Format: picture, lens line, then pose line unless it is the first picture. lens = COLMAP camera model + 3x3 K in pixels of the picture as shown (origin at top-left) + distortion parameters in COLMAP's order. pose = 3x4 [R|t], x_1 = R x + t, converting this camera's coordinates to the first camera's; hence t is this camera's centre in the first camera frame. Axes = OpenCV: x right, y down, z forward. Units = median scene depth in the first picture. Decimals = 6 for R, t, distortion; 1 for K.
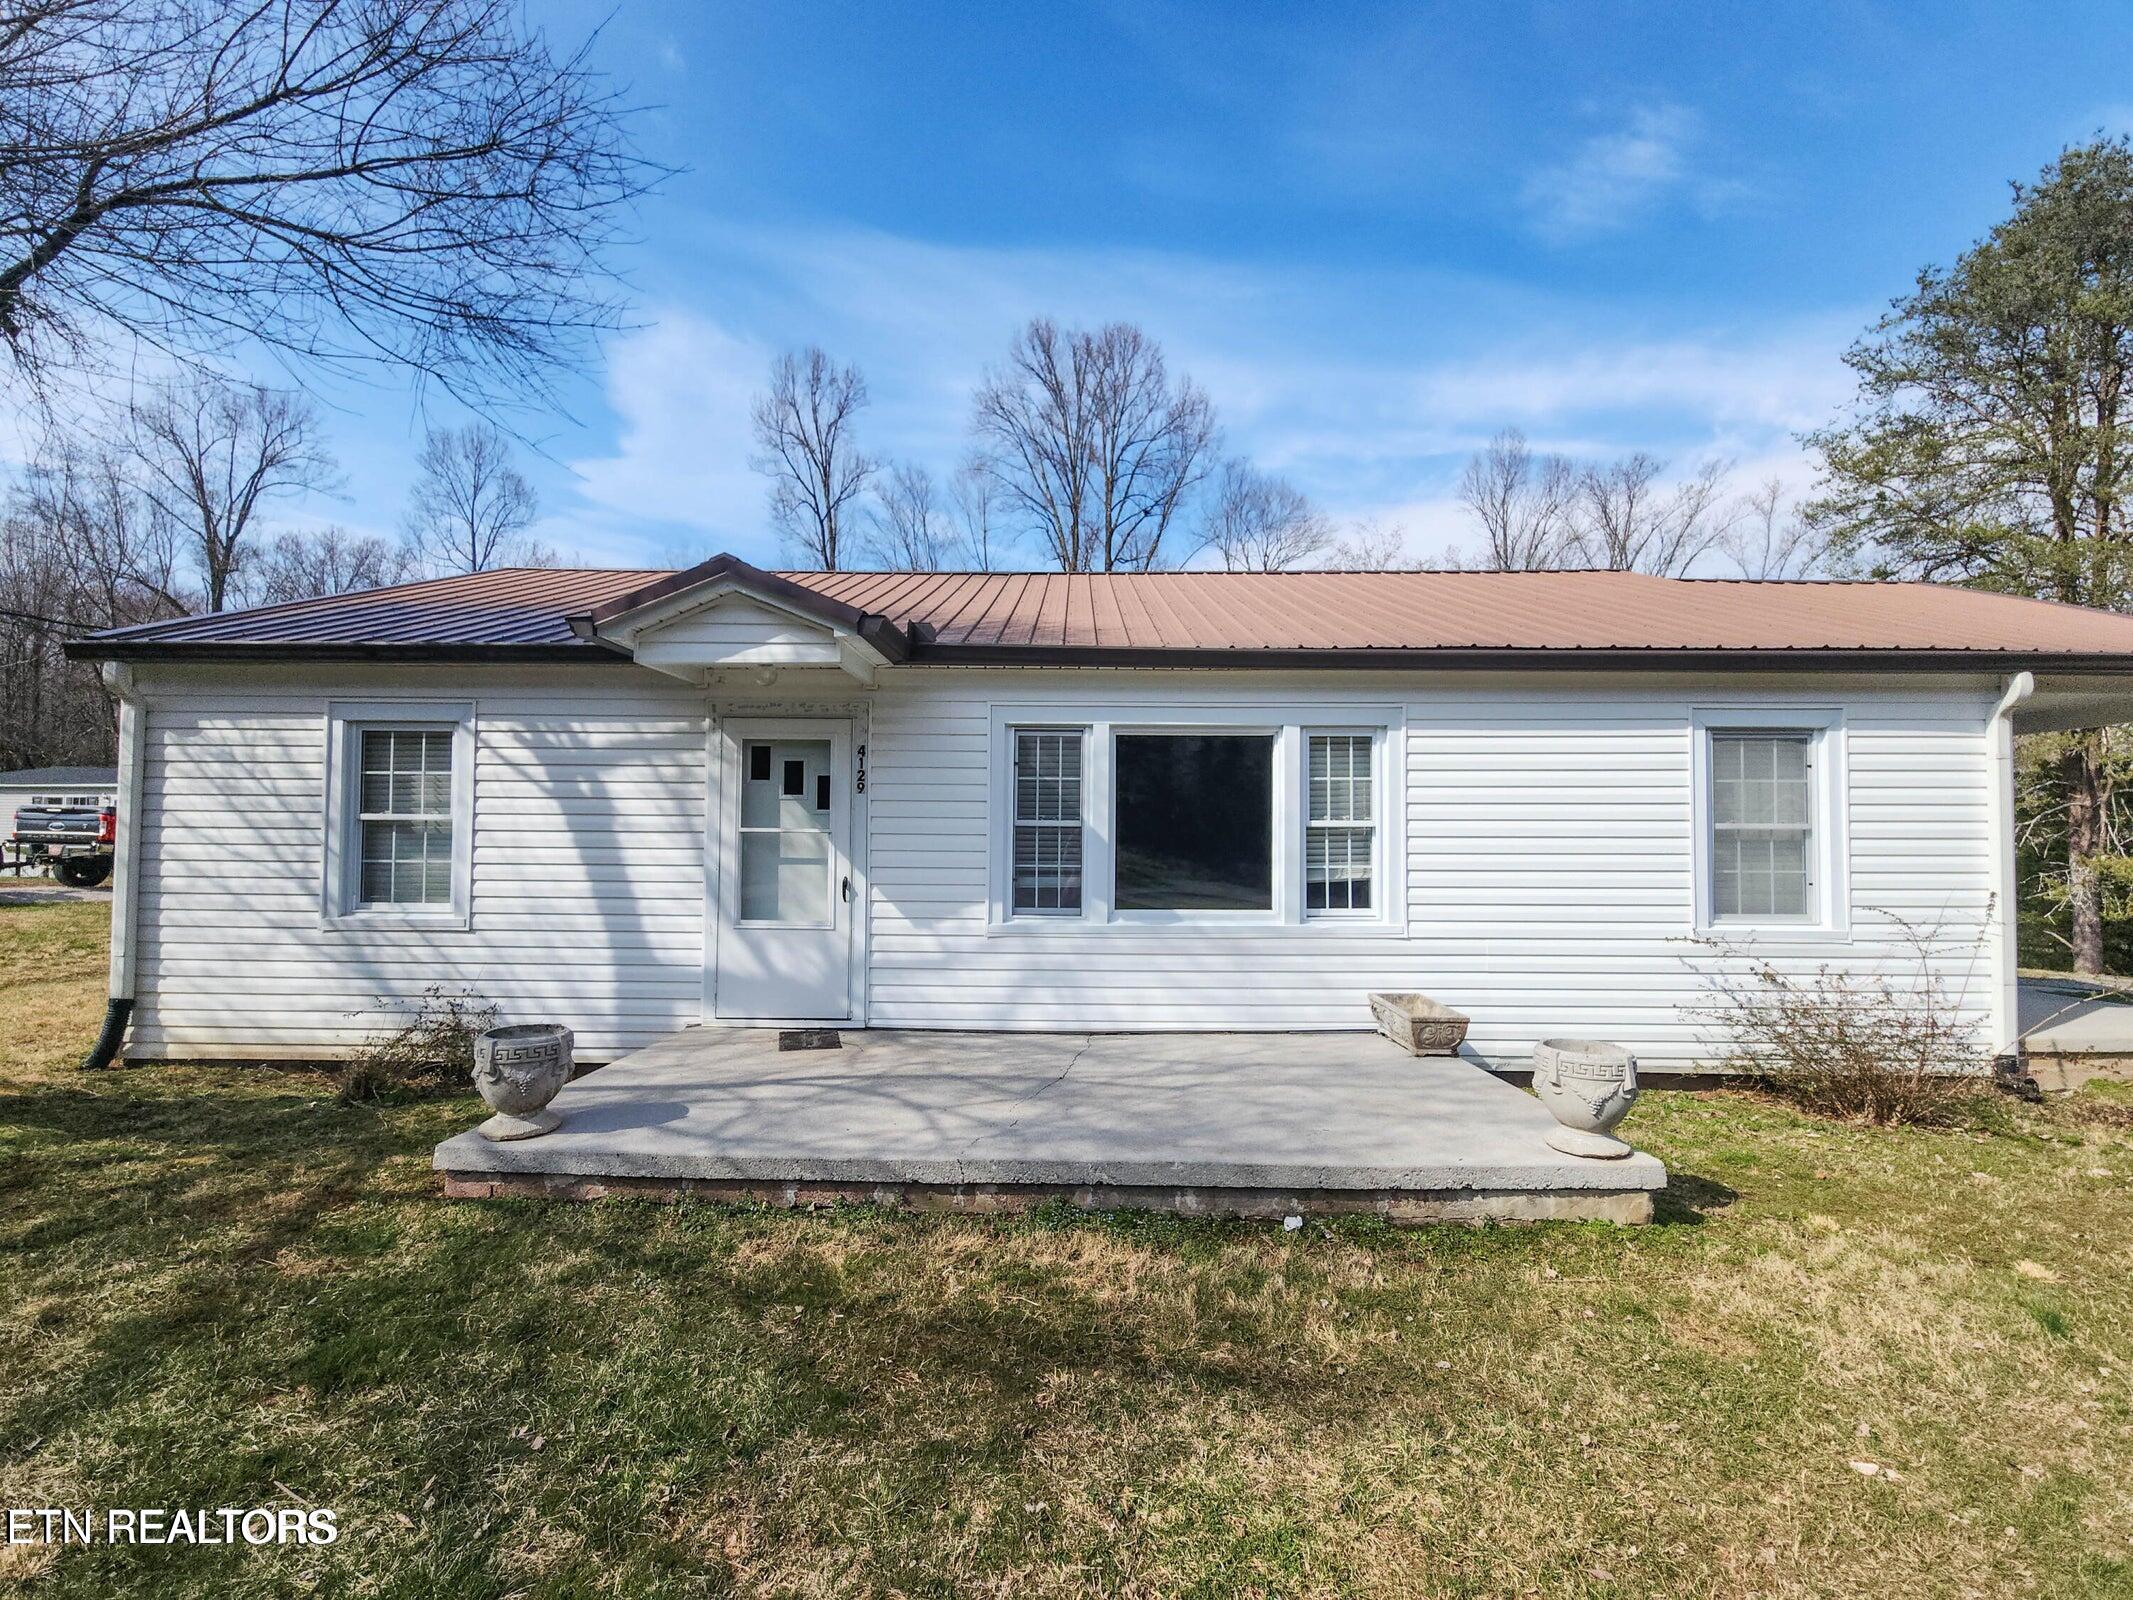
lens RADIAL K [[869.0, 0, 1054.1], [0, 869.0, 816.9], [0, 0, 1]] dist [0.016406, -0.012073]
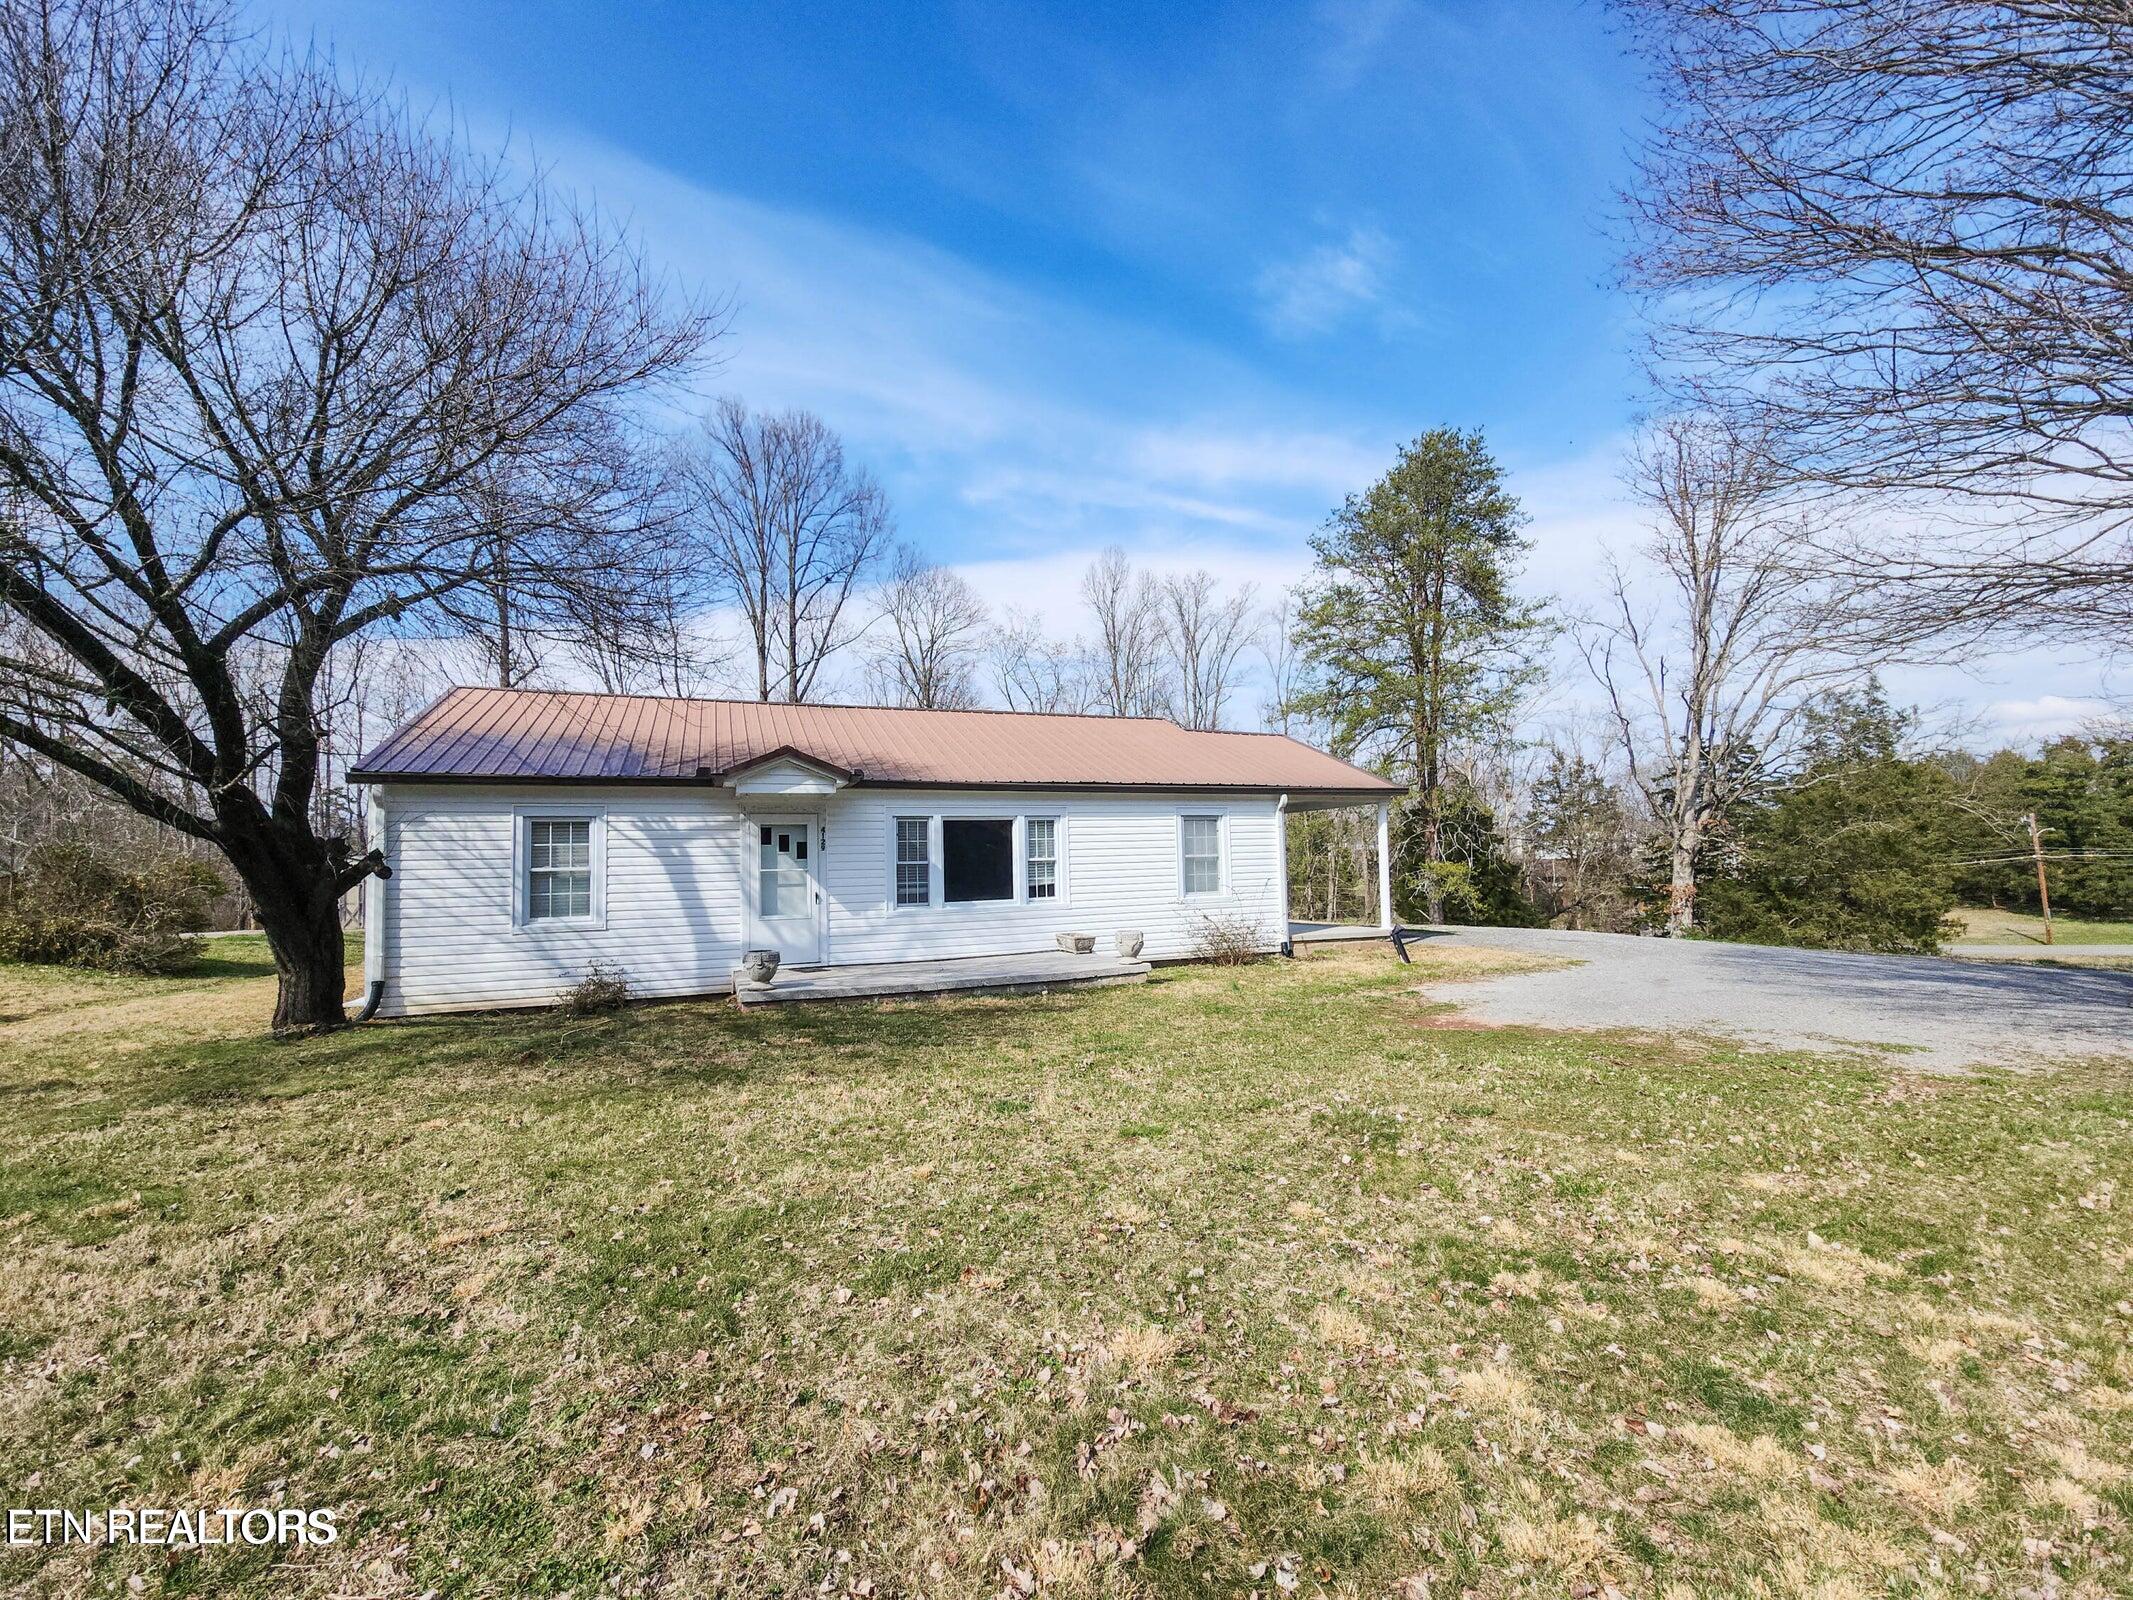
lens RADIAL K [[869.0, 0, 1054.1], [0, 869.0, 816.9], [0, 0, 1]] dist [0.016406, -0.012073]
pose [[0.921233, -0.007261, 0.388943, -0.509853], [0.020415, 0.999350, -0.029699, -0.033797], [-0.388475, 0.035300, 0.920783, -1.071329]]
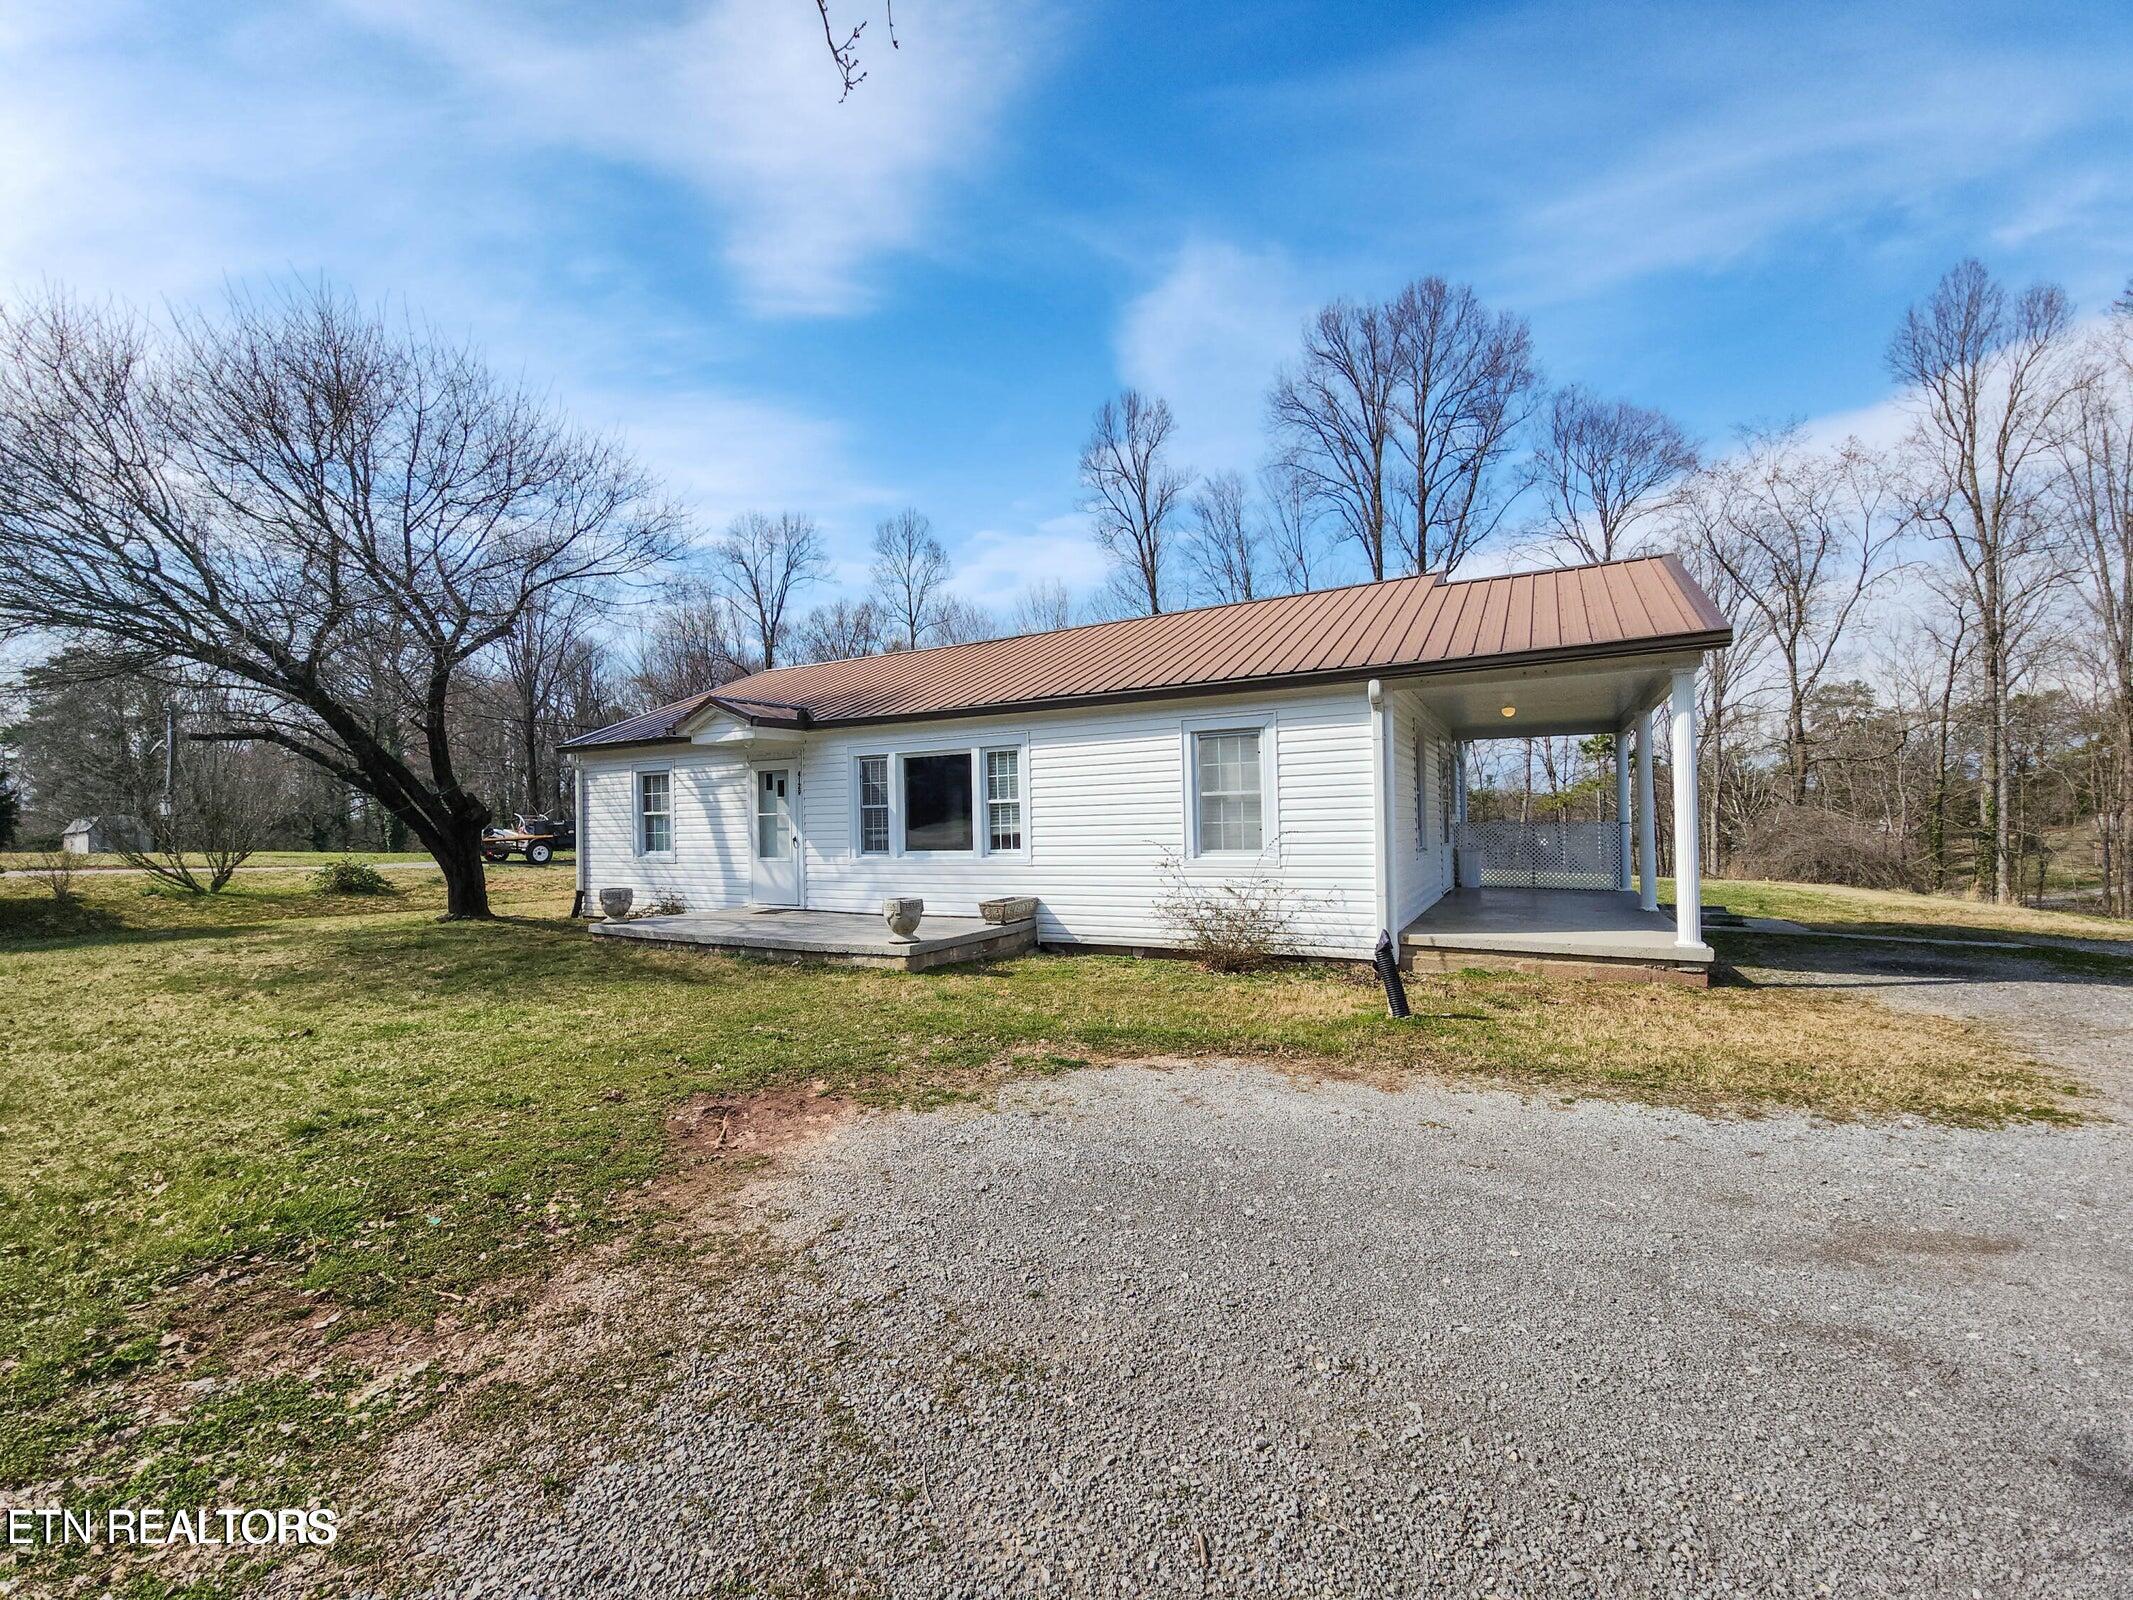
lens RADIAL K [[869.0, 0, 1054.1], [0, 869.0, 816.9], [0, 0, 1]] dist [0.016406, -0.012073]
pose [[0.876322, -0.027331, -0.480950, 1.266213], [0.038915, 0.999143, 0.014127, 0.018511], [0.480151, -0.031096, 0.876634, -0.497261]]
